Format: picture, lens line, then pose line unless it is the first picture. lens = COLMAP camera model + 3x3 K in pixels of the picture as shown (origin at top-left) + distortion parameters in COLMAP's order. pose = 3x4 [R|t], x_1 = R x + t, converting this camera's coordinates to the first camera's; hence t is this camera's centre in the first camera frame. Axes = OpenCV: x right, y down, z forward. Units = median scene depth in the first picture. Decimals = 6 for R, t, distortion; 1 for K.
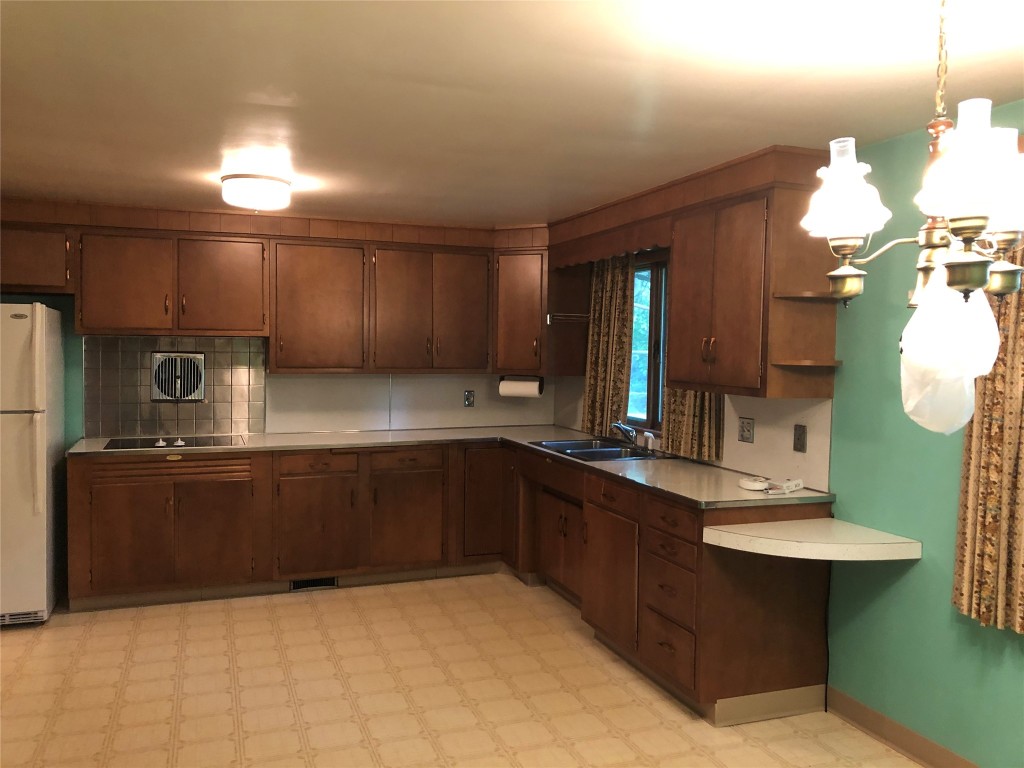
lens RADIAL K [[841.2, 0, 513.2], [0, 841.2, 373.7], [0, 0, 1]] dist [0.017780, -0.025011]
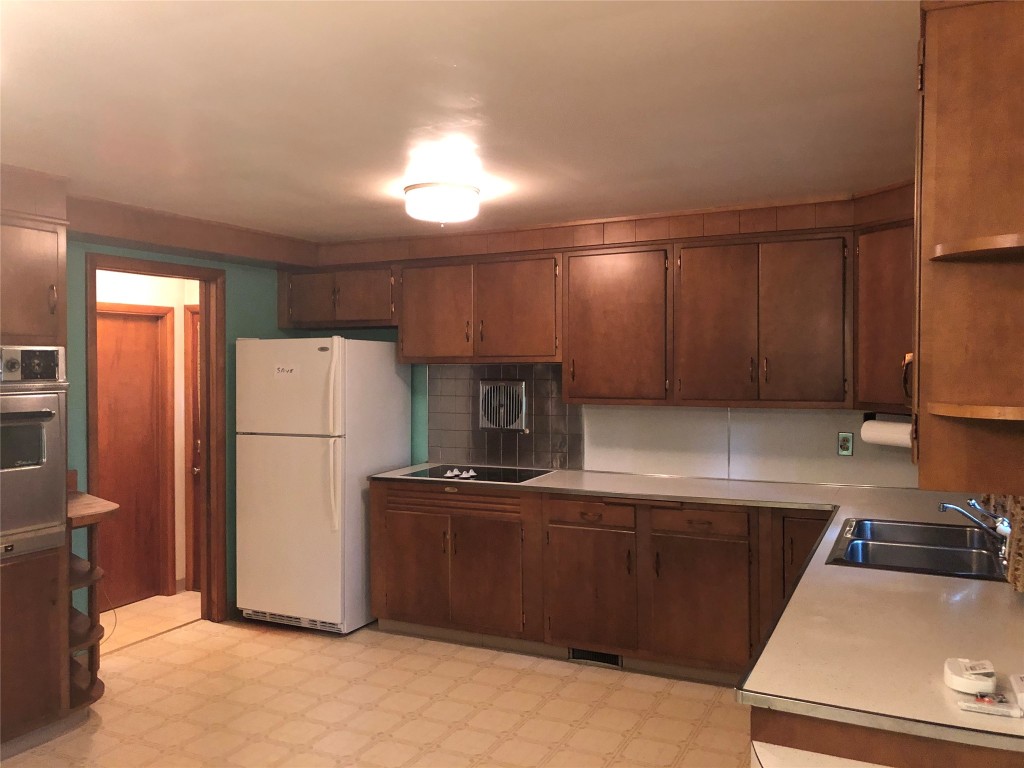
lens RADIAL K [[841.2, 0, 490.9], [0, 841.2, 369.3], [0, 0, 1]] dist [0.017780, -0.025011]
pose [[0.677581, -0.012200, -0.735347, 0.312910], [-0.009878, 0.999621, -0.025687, -0.013447], [0.735382, 0.024668, 0.677204, 0.354233]]
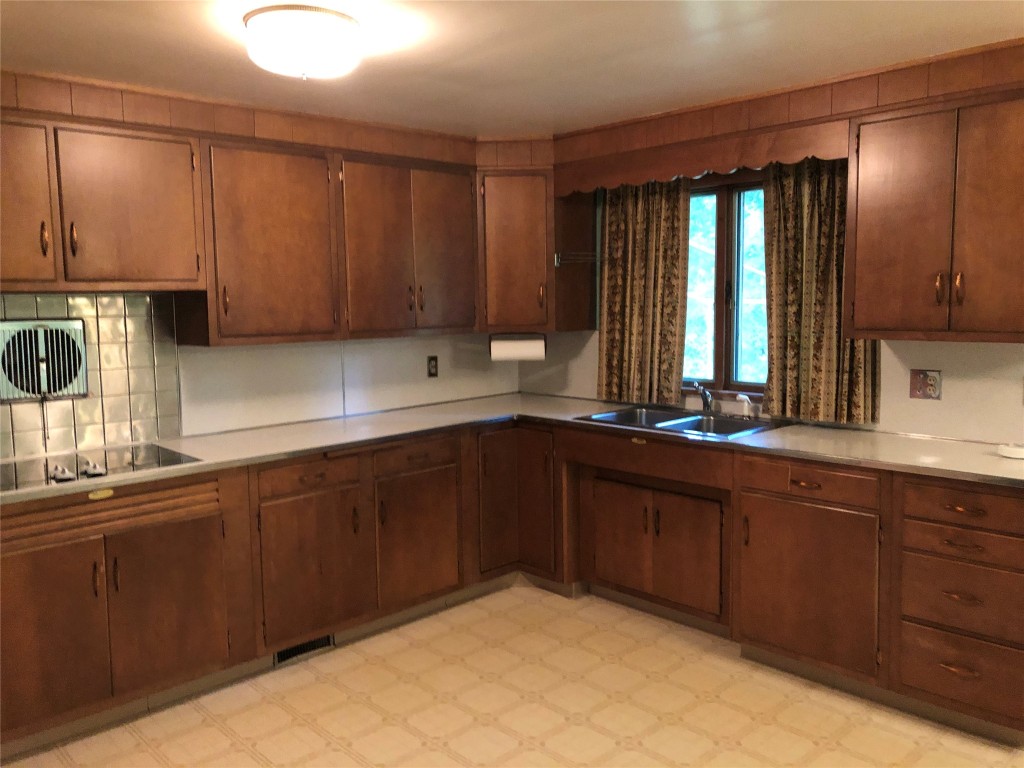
lens RADIAL K [[841.2, 0, 504.6], [0, 841.2, 379.8], [0, 0, 1]] dist [0.017780, -0.025011]
pose [[0.919431, -0.066329, 0.387617, -0.340205], [0.042255, 0.996629, 0.070315, -0.011063], [-0.390974, -0.048271, 0.919135, 0.315978]]
